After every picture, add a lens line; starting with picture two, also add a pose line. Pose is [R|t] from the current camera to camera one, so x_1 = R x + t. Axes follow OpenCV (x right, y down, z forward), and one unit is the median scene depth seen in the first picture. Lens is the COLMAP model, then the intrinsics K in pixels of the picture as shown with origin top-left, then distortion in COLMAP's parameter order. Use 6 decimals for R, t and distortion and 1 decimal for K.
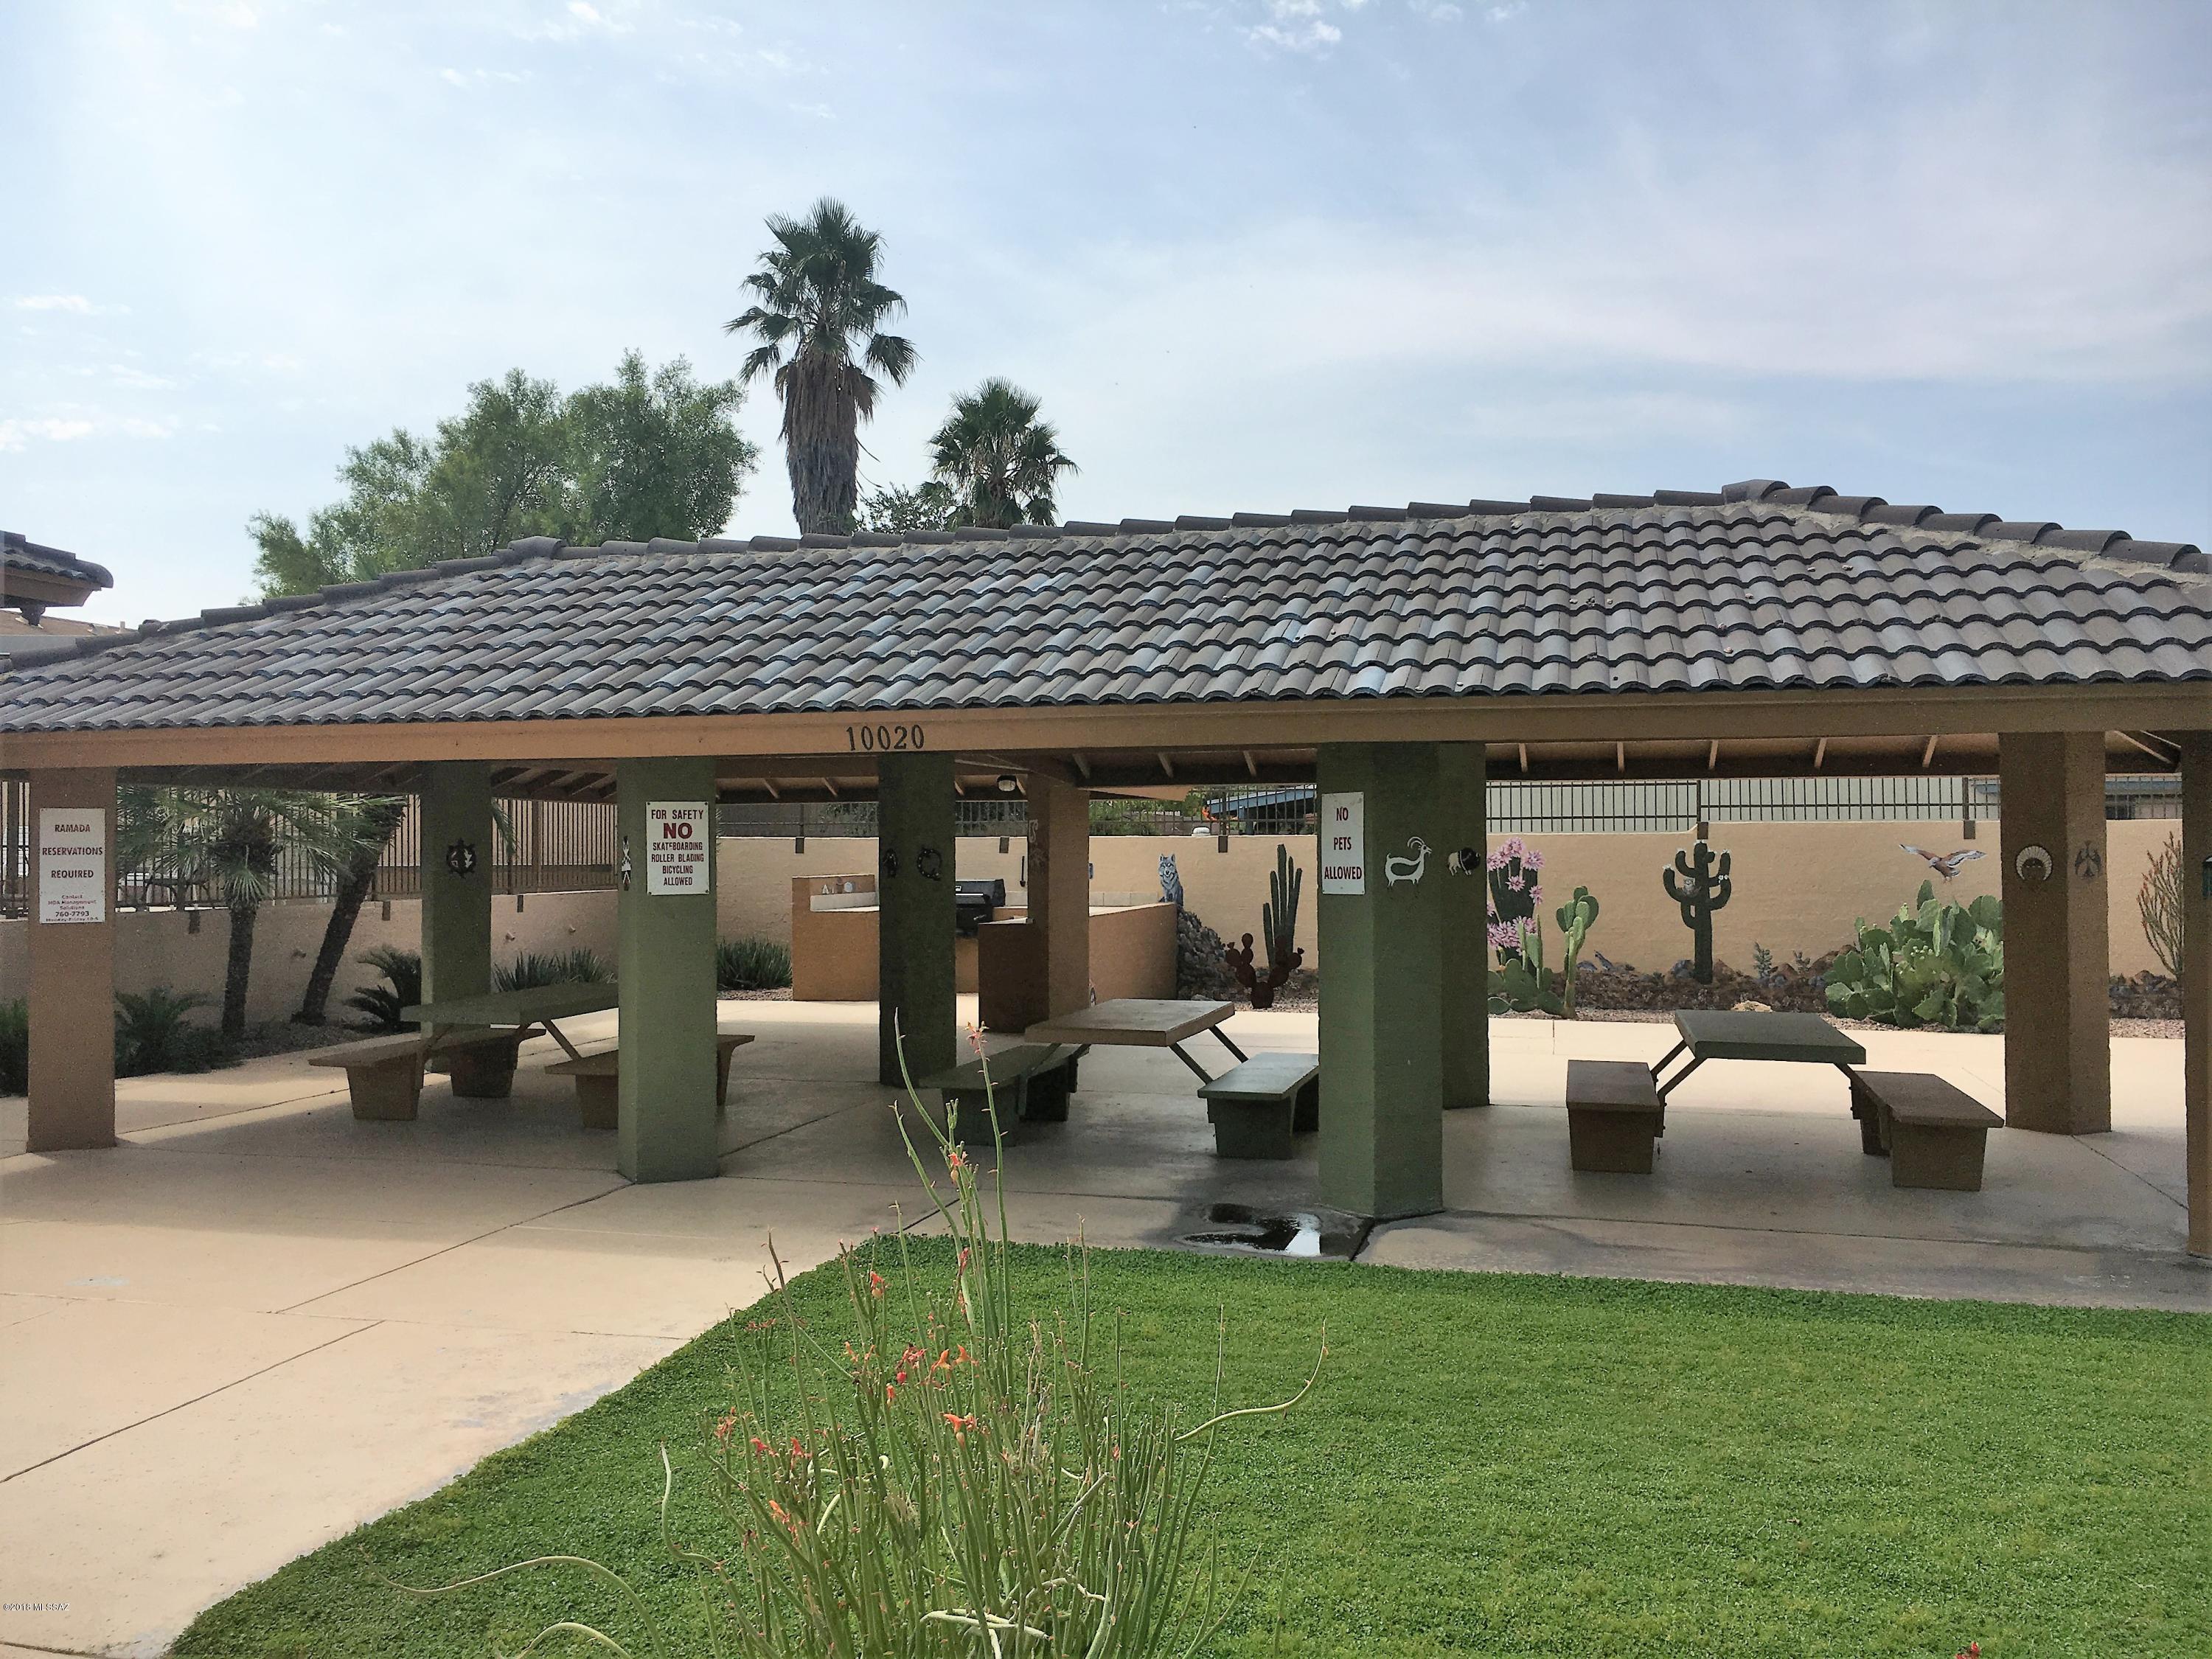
lens RADIAL K [[1883.2, 0, 1090.9], [0, 1883.2, 826.3], [0, 0, 1]] dist [0.070714, -0.099033]
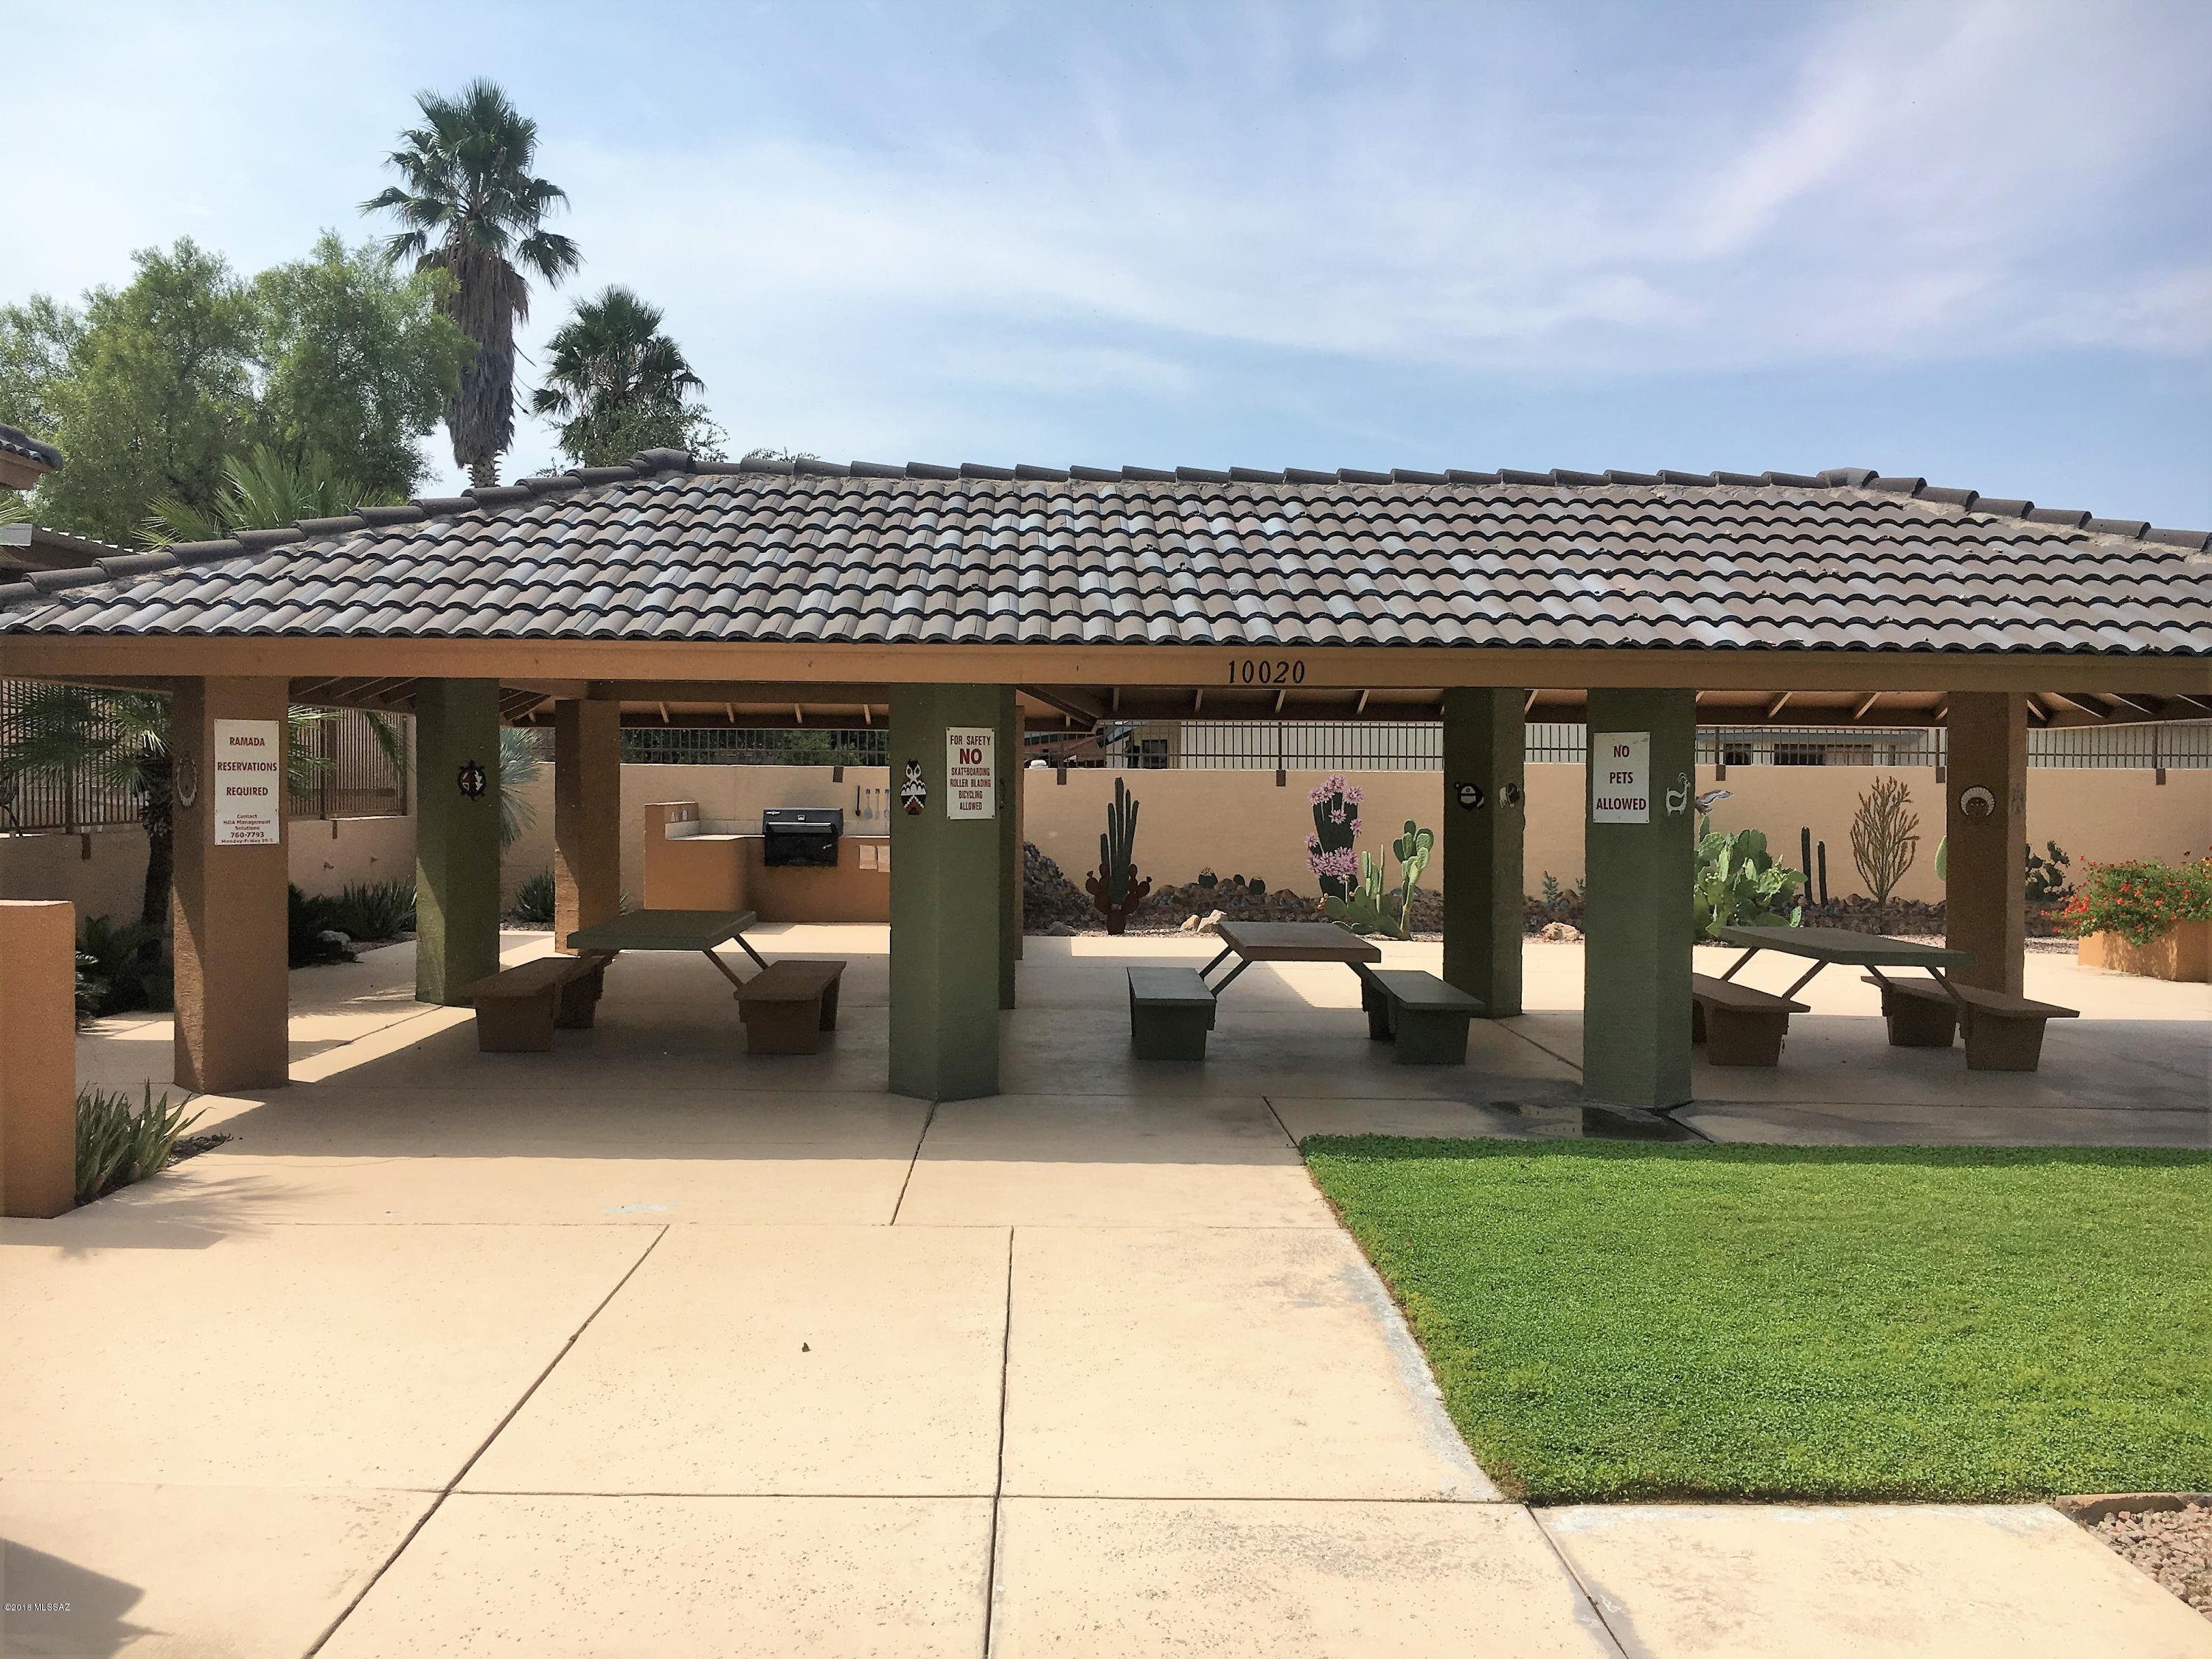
lens RADIAL K [[1883.2, 0, 1095.1], [0, 1883.2, 820.3], [0, 0, 1]] dist [0.070714, -0.099033]
pose [[0.960091, 0.007320, 0.279591, -0.139152], [-0.016224, 0.999432, 0.029548, 0.001832], [-0.279215, -0.032905, 0.959665, 0.003115]]
